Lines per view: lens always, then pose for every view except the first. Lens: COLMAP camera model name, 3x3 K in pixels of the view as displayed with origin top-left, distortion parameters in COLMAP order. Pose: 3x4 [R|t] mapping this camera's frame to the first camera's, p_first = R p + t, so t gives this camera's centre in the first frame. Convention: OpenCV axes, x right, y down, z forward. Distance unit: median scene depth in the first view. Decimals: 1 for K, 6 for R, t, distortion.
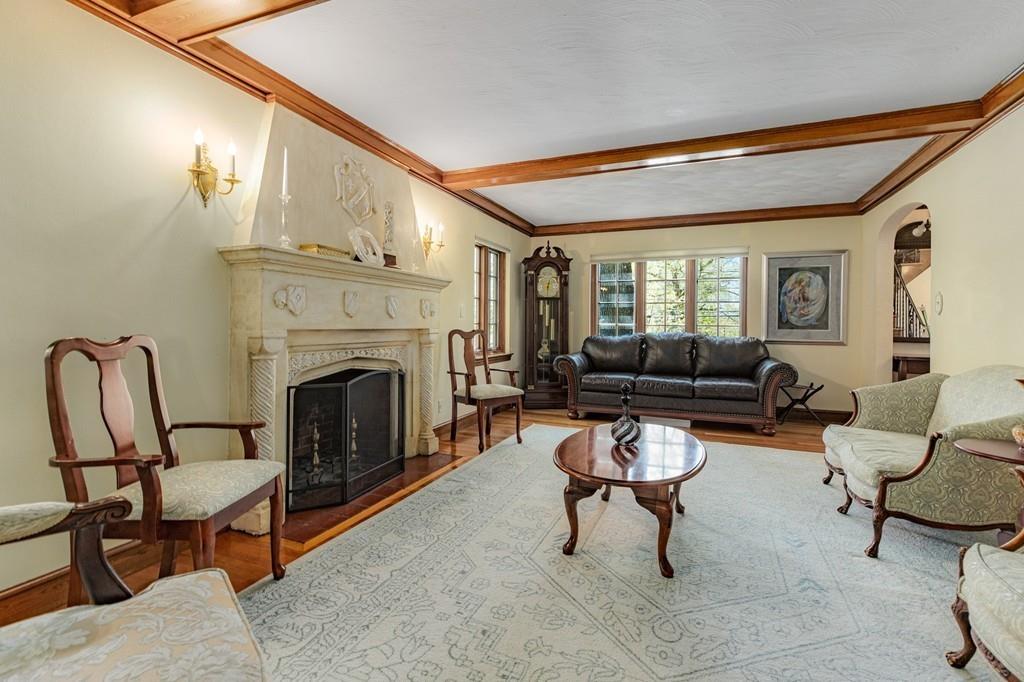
lens RADIAL K [[462.4, 0, 513.7], [0, 462.4, 334.1], [0, 0, 1]] dist [0.004010, -0.001178]
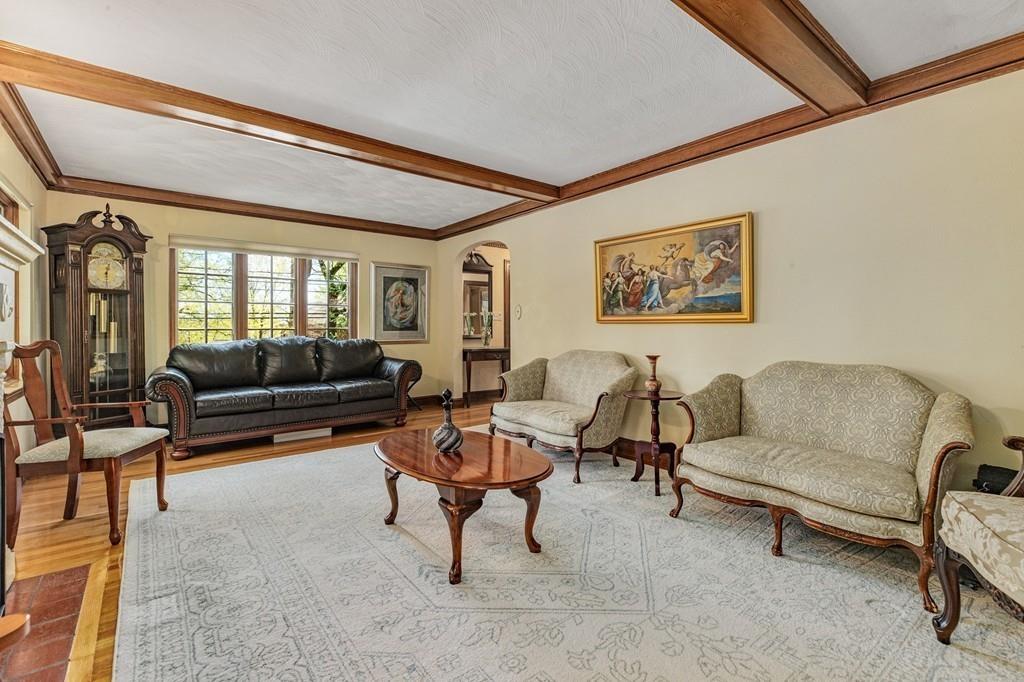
lens RADIAL K [[462.4, 0, 513.5], [0, 462.4, 332.7], [0, 0, 1]] dist [0.004010, -0.001178]
pose [[0.484159, -0.020562, 0.874738, -0.261468], [0.027484, 0.999588, 0.008285, -0.007577], [-0.874548, 0.020030, 0.484525, 0.194353]]
